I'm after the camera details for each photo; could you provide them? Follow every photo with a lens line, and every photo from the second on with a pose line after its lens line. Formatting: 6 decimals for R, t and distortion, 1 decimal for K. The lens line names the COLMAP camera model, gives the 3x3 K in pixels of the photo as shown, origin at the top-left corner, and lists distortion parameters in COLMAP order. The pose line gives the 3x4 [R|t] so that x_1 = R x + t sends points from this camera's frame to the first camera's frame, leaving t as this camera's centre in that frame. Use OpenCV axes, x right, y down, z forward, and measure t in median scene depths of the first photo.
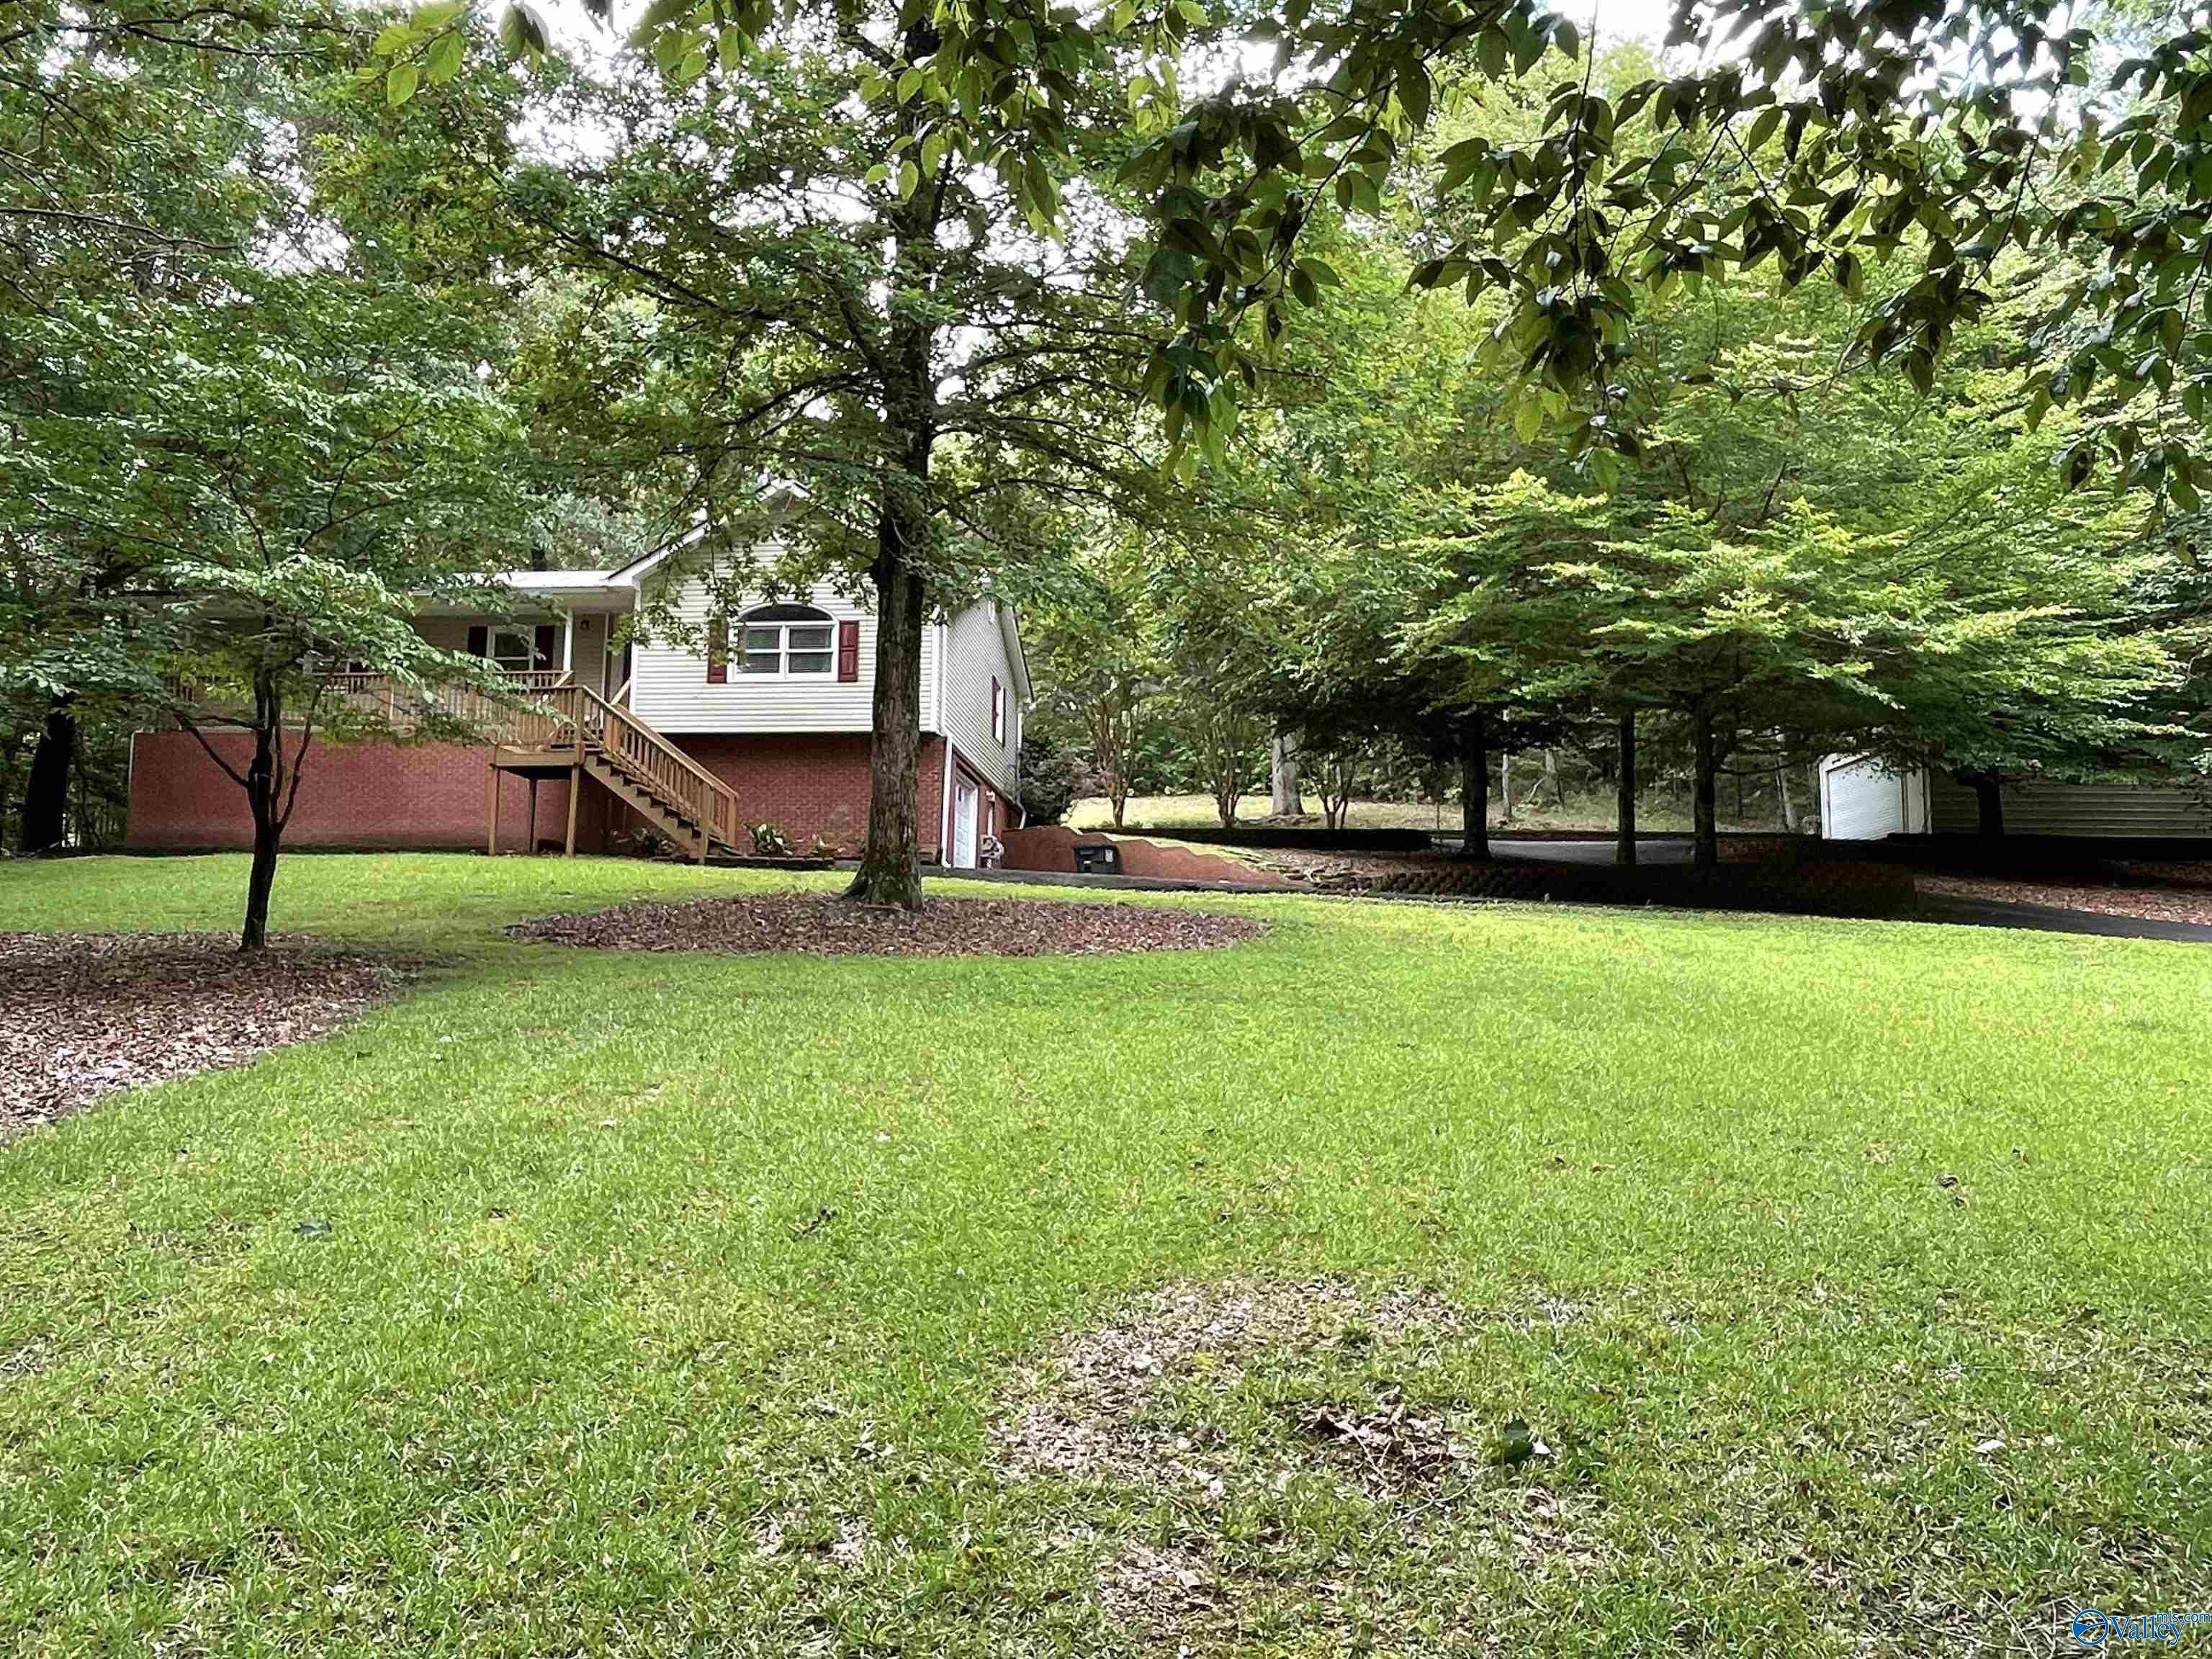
lens RADIAL K [[1695.7, 0, 1106.4], [0, 1695.7, 834.6], [0, 0, 1]] dist [-0.001645, -0.000360]
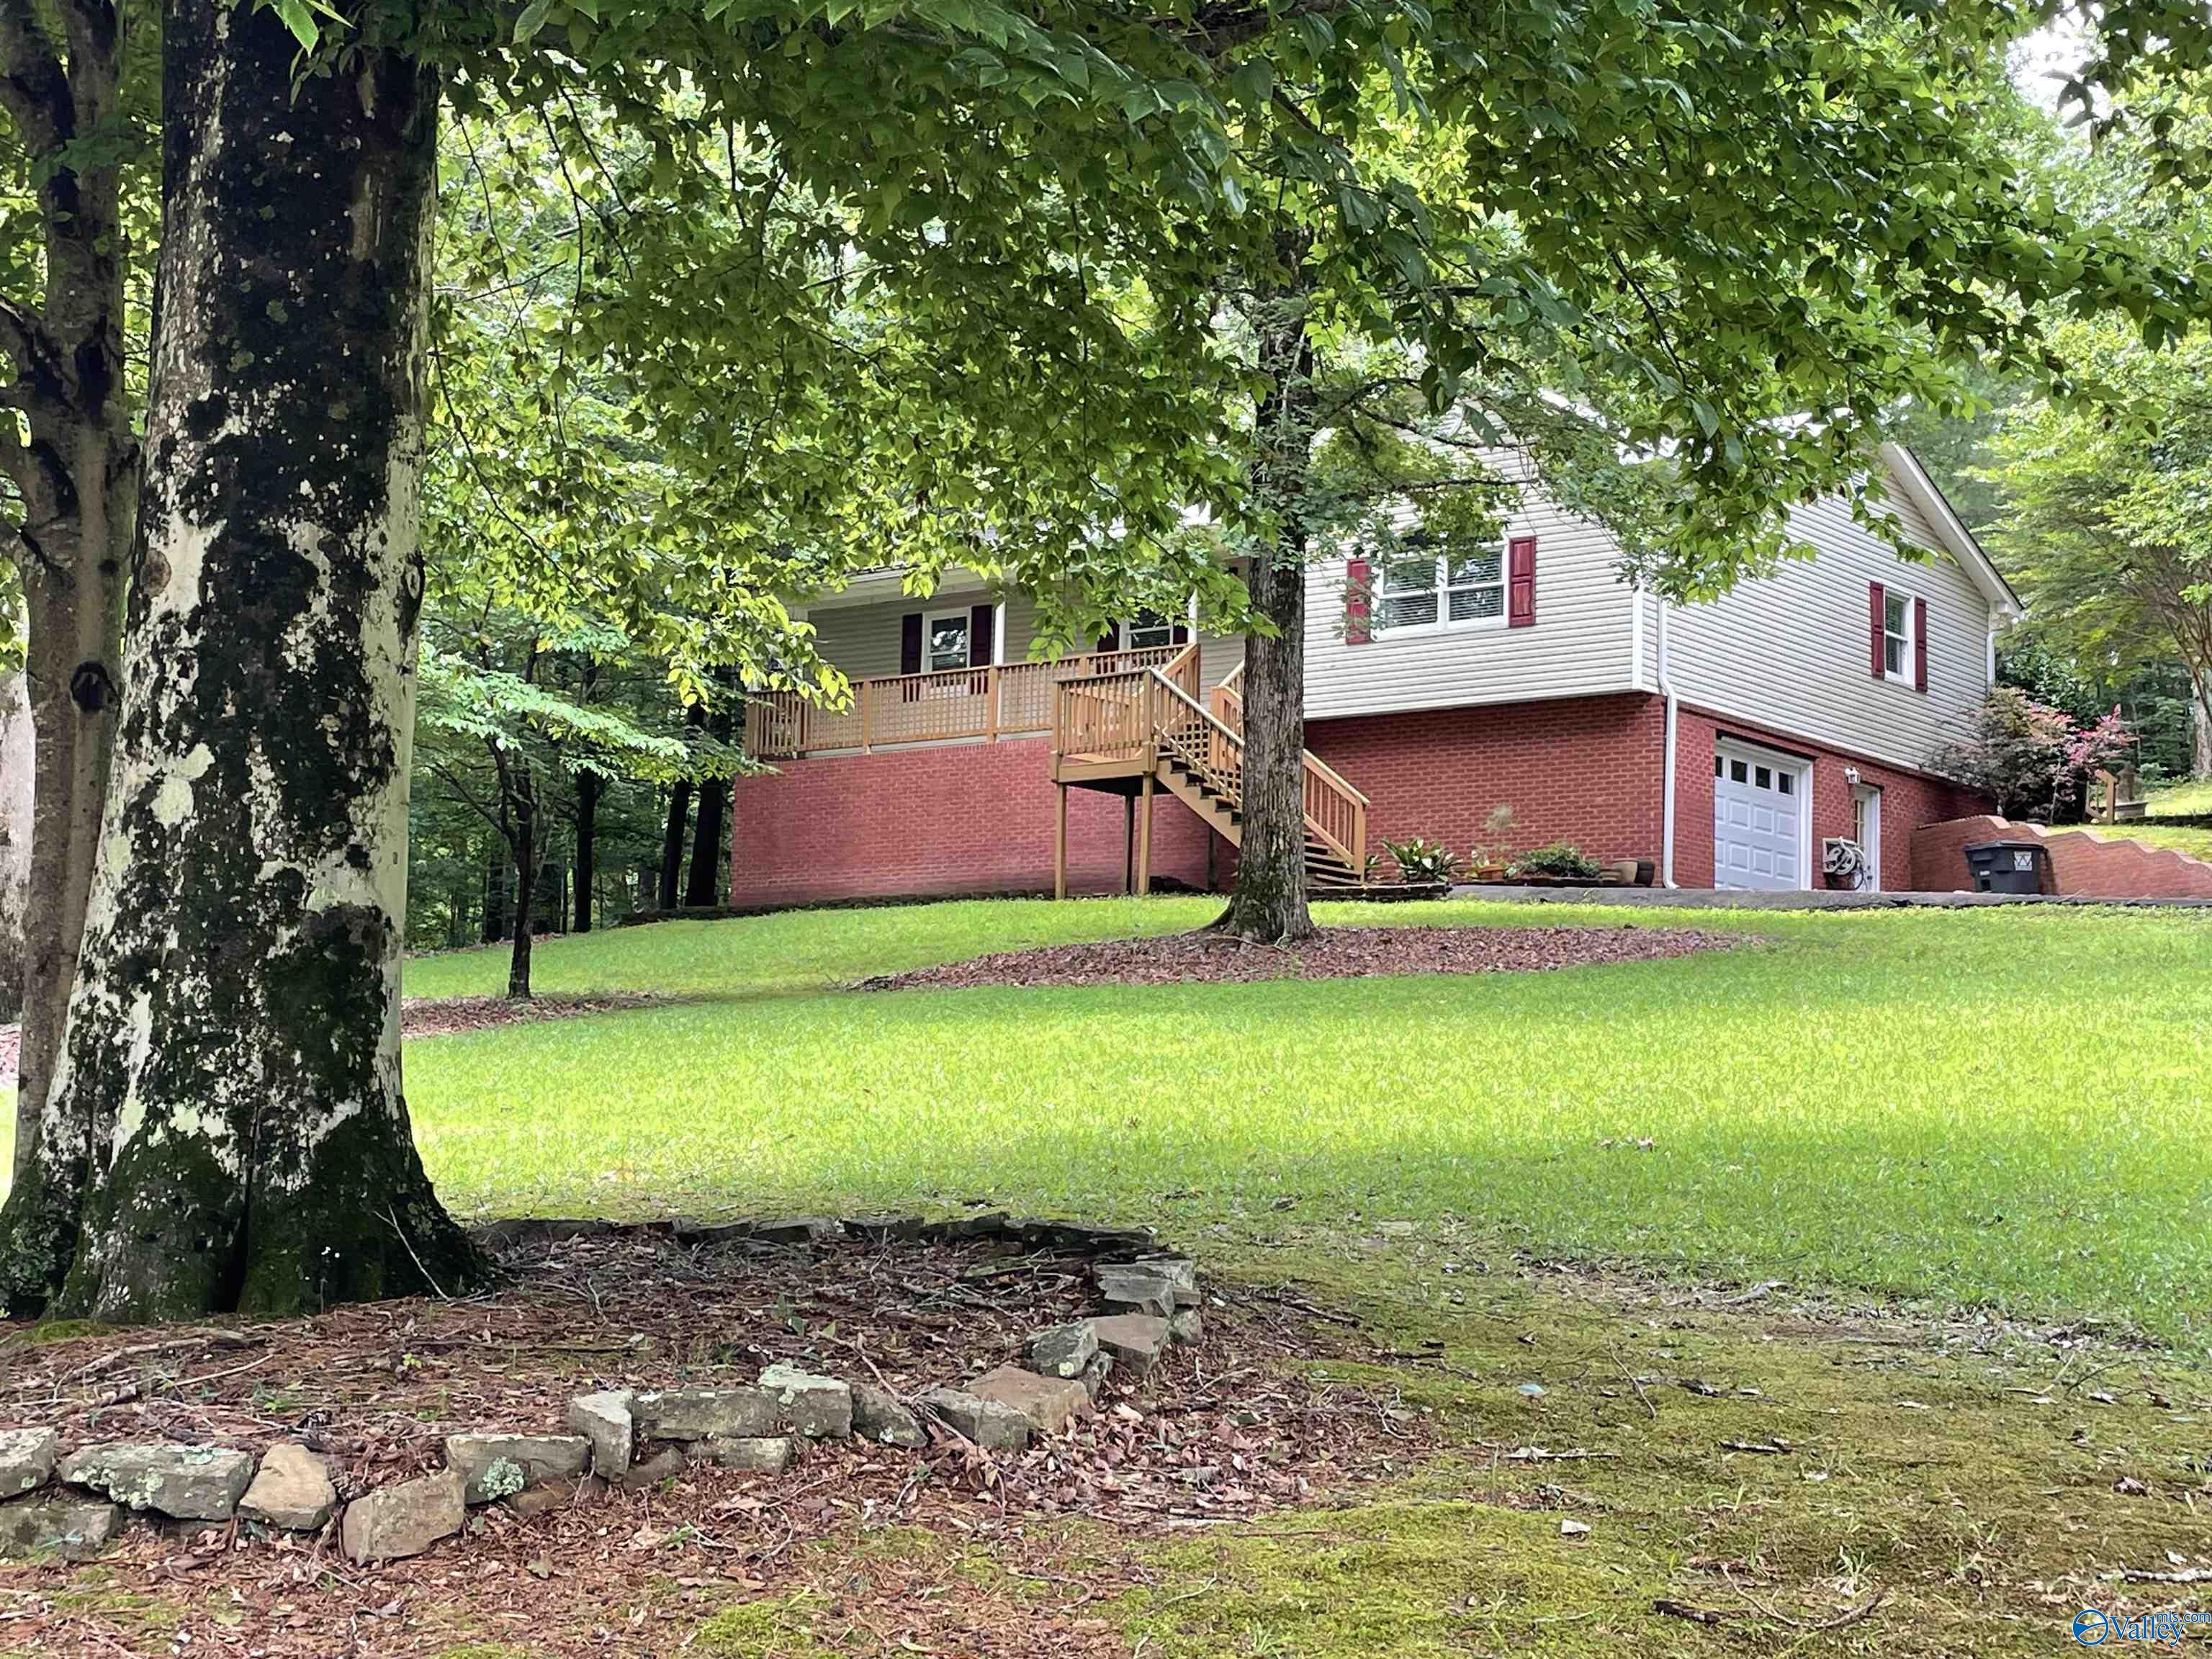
lens RADIAL K [[3240.1, 0, 1101.1], [0, 3240.1, 828.2], [0, 0, 1]] dist [0.057143, 0.000000]
pose [[0.849383, -0.053148, -0.525094, 0.389305], [0.047457, 0.998578, -0.024306, 0.015323], [0.525639, -0.004274, 0.850697, -0.210339]]
